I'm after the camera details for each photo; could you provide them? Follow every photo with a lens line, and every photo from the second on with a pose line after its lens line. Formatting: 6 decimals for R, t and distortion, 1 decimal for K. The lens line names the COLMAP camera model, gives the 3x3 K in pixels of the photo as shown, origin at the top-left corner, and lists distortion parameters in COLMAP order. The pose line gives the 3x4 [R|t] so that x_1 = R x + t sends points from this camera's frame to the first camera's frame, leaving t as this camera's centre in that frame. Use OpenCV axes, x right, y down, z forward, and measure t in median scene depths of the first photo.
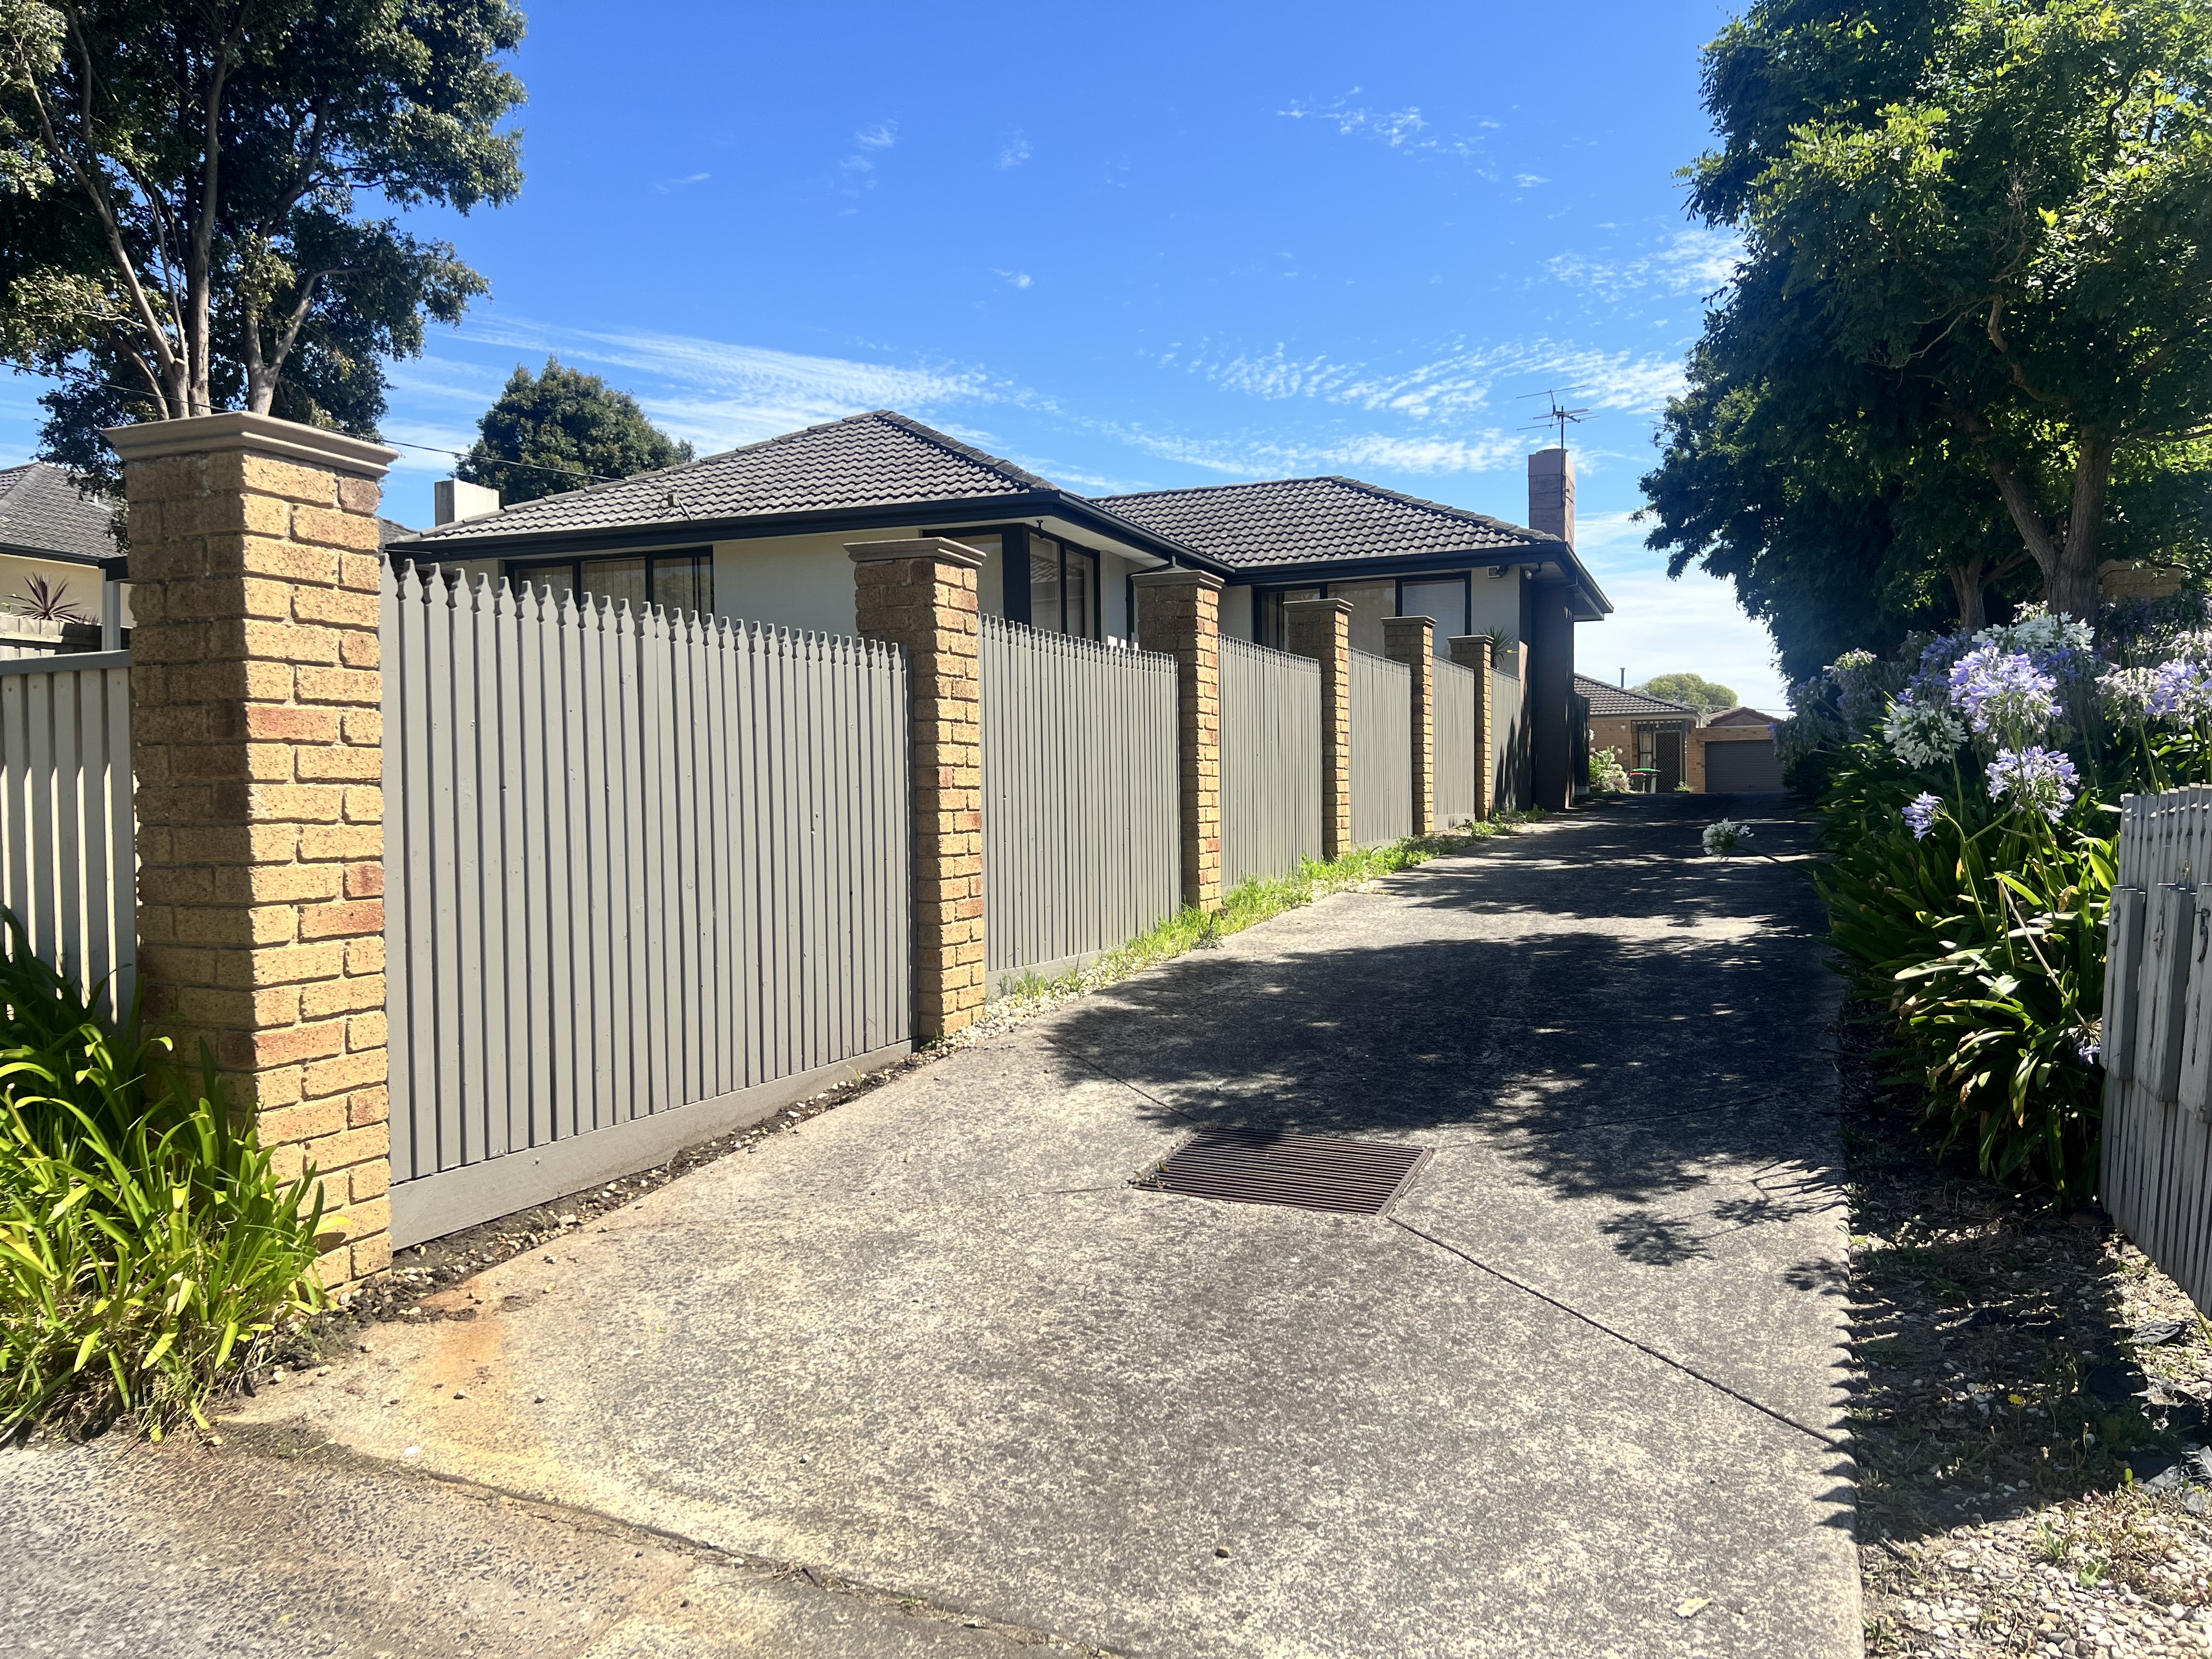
lens RADIAL K [[1678.2, 0, 1106.7], [0, 1678.2, 833.8], [0, 0, 1]] dist [0.036845, 0.011565]
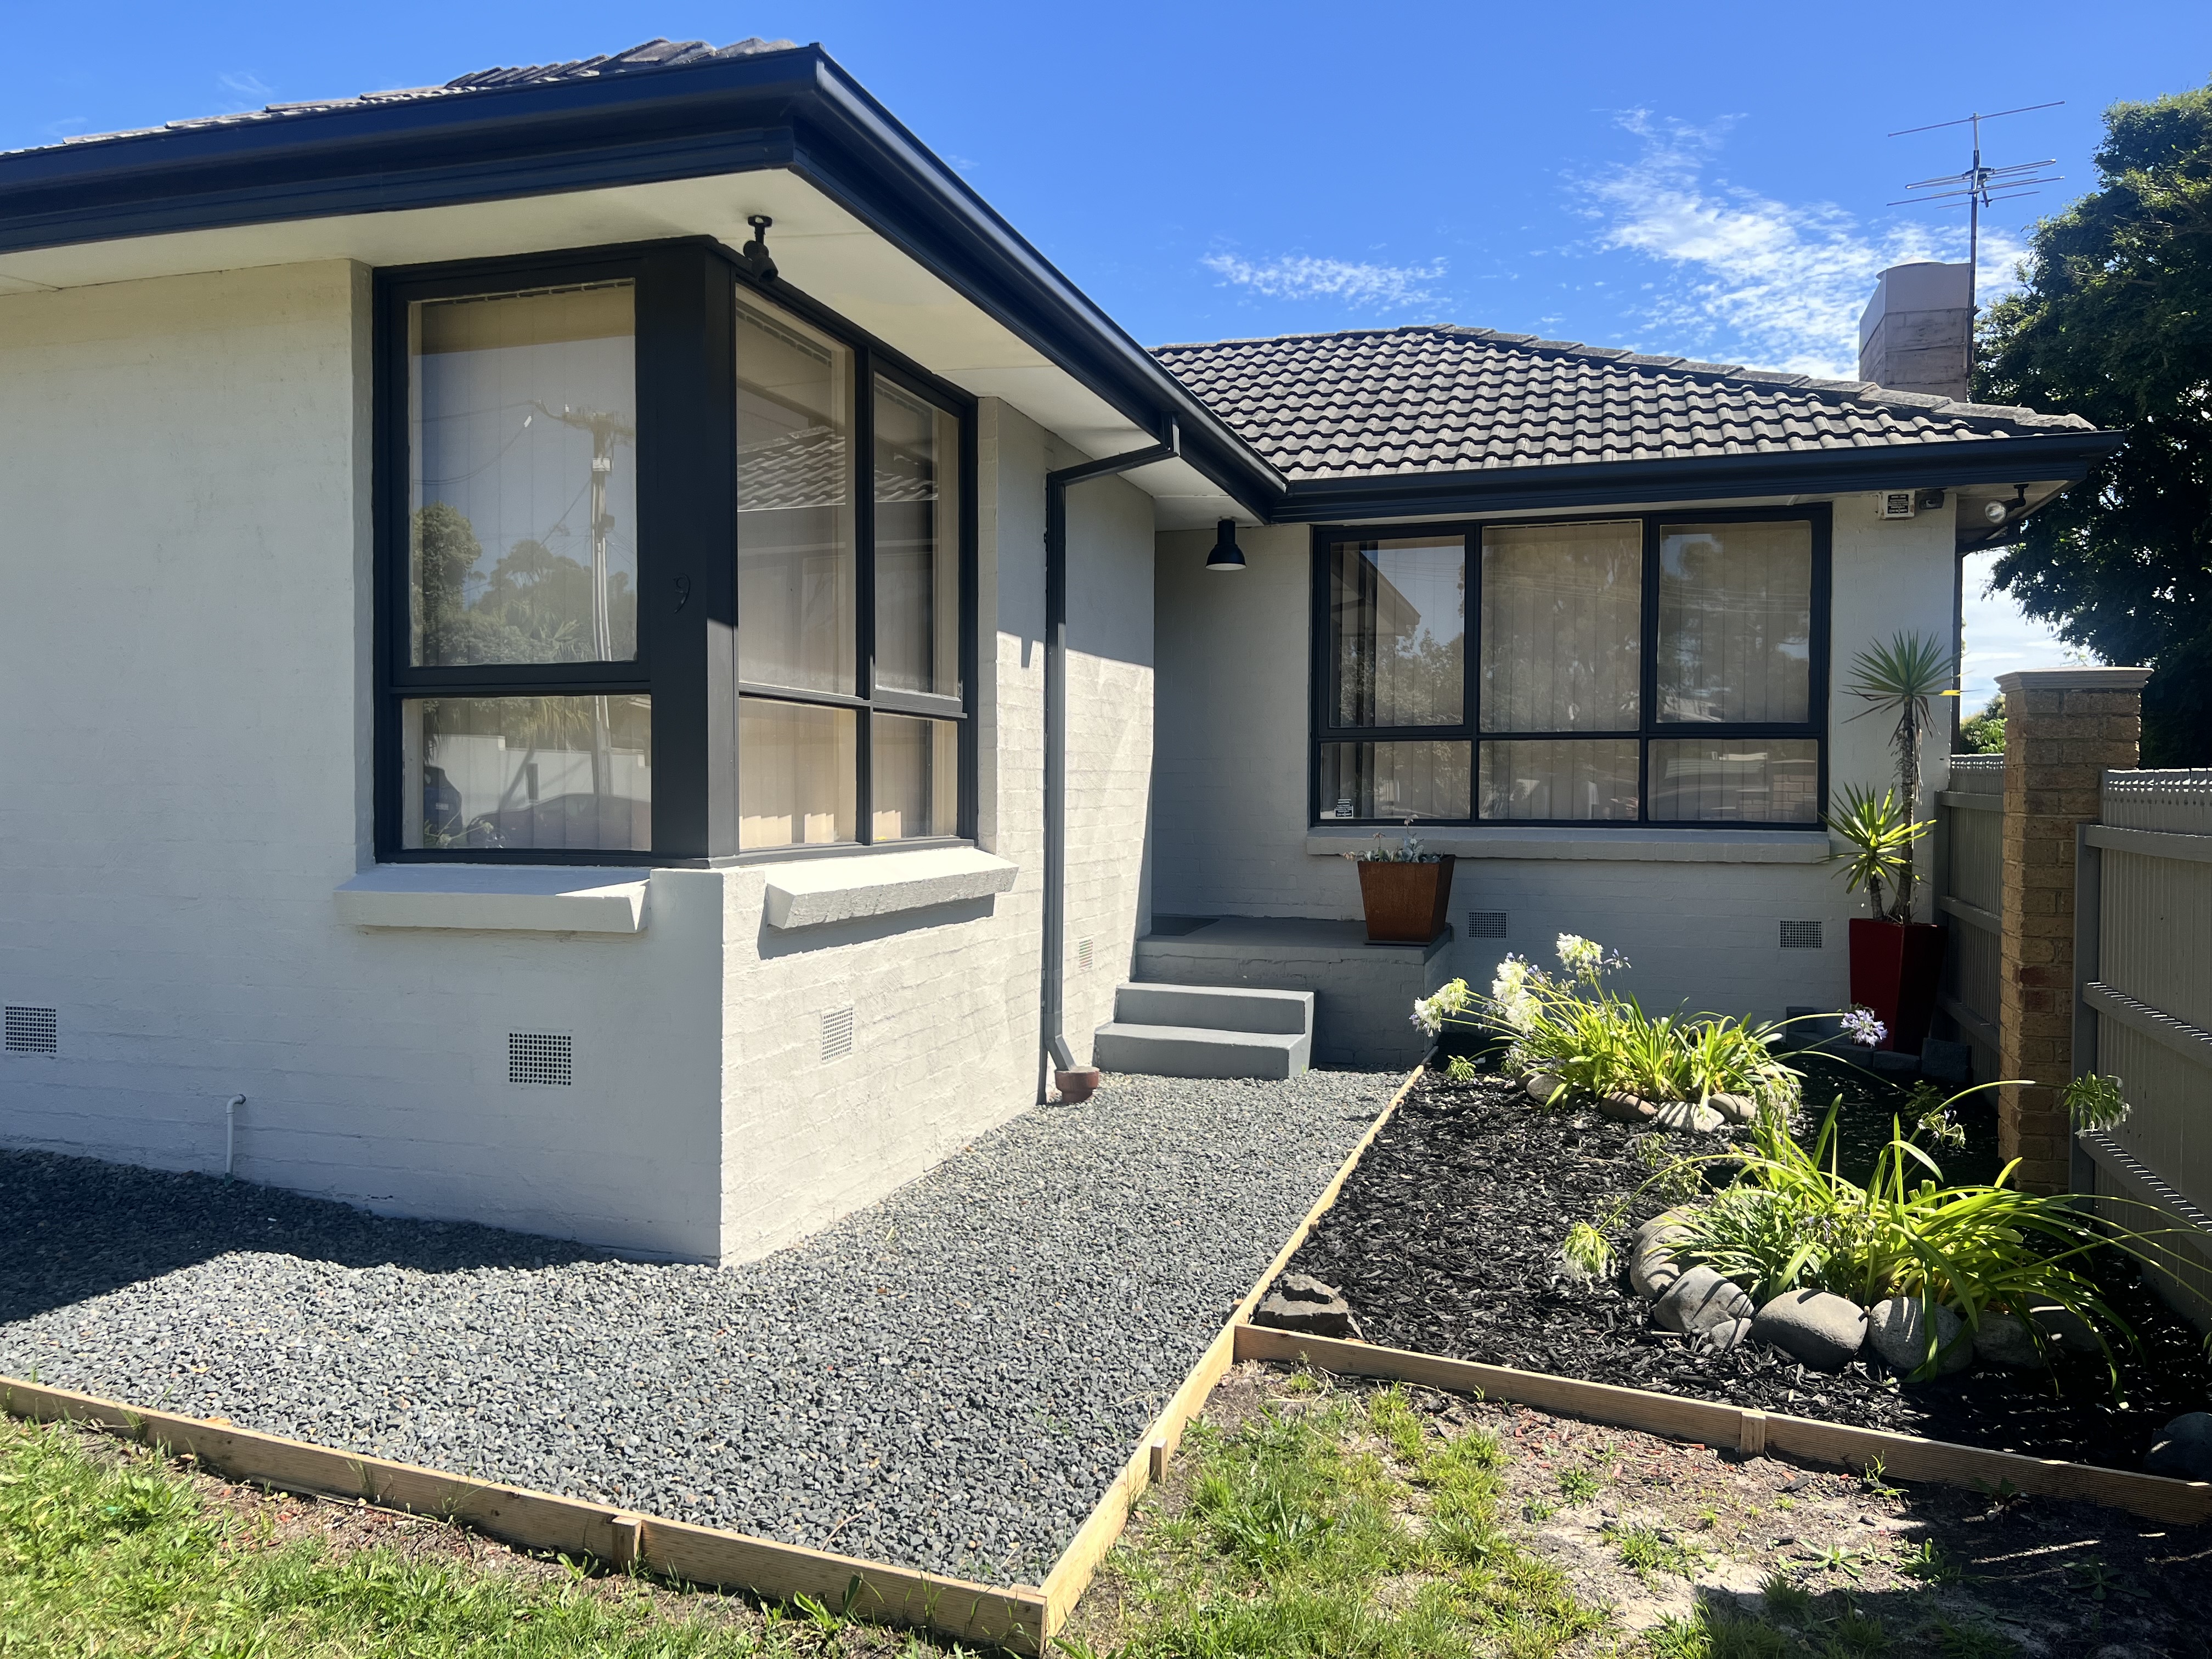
lens RADIAL K [[1678.2, 0, 1103.0], [0, 1678.2, 839.8], [0, 0, 1]] dist [0.036845, 0.011565]
pose [[0.996556, 0.012470, 0.081976, -0.005004], [-0.013424, 0.999848, 0.011090, -0.073824], [-0.081825, -0.012152, 0.996573, 0.595855]]
